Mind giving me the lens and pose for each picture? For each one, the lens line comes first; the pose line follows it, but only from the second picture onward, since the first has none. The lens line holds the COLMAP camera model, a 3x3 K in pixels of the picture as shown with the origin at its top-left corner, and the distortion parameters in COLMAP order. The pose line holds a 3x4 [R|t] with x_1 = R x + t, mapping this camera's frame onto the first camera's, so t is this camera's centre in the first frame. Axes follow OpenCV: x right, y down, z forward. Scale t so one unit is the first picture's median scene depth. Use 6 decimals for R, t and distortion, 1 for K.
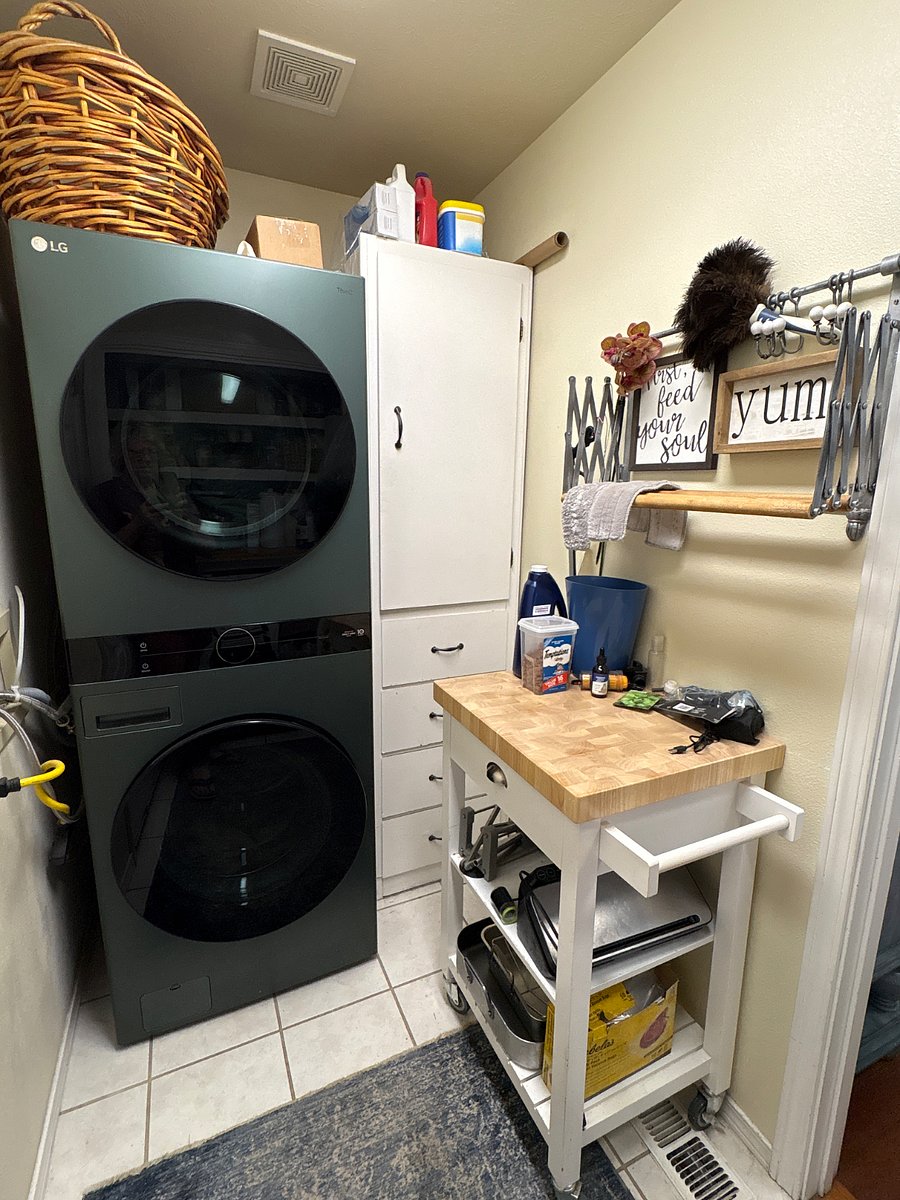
lens RADIAL K [[555.9, 0, 450.0], [0, 555.9, 600.0], [0, 0, 1]] dist [-0.019985, -0.000405]
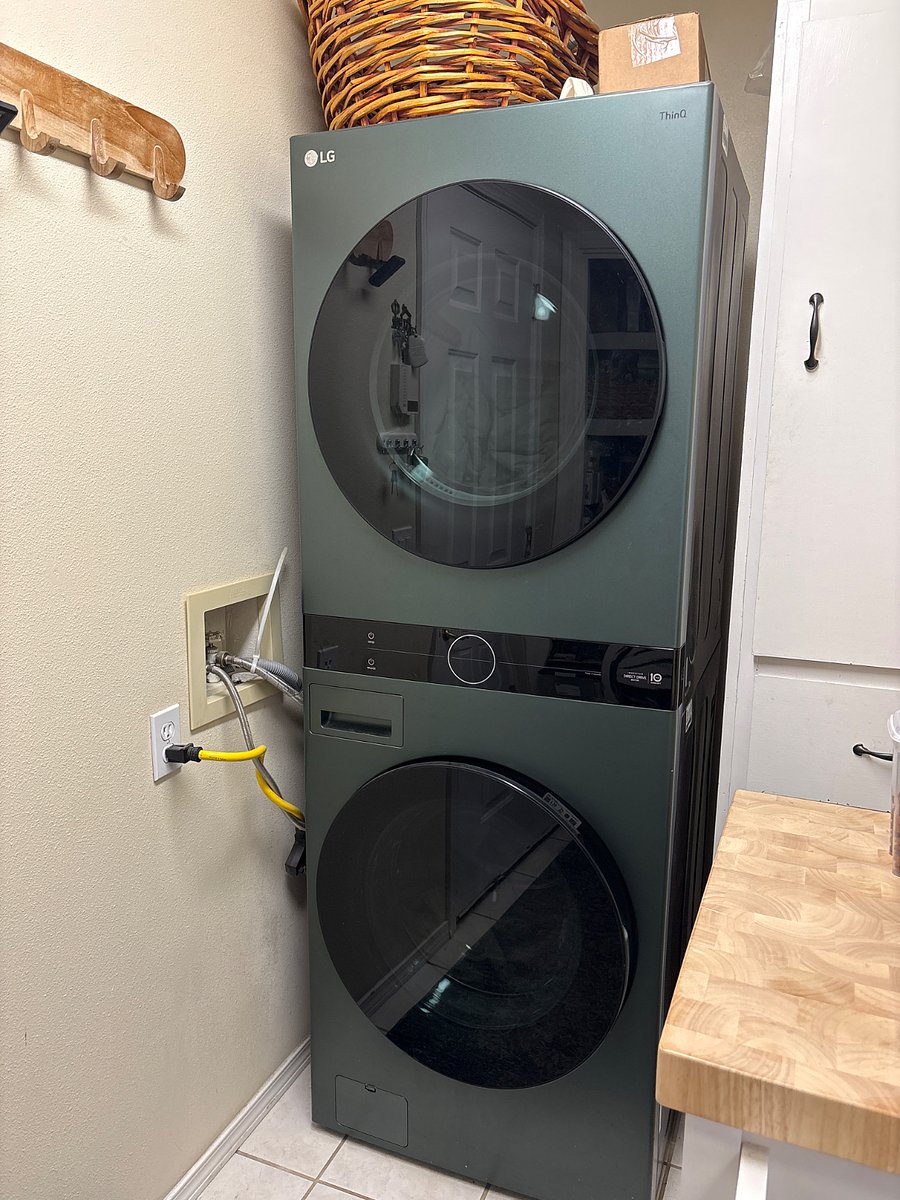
lens RADIAL K [[900.6, 0, 449.1], [0, 900.6, 606.9], [0, 0, 1]] dist [-0.003631, -0.002544]
pose [[0.672461, 0.135652, -0.727595, 0.463835], [-0.150769, 0.987555, 0.044774, -0.034307], [0.724614, 0.079590, 0.684544, 0.194804]]
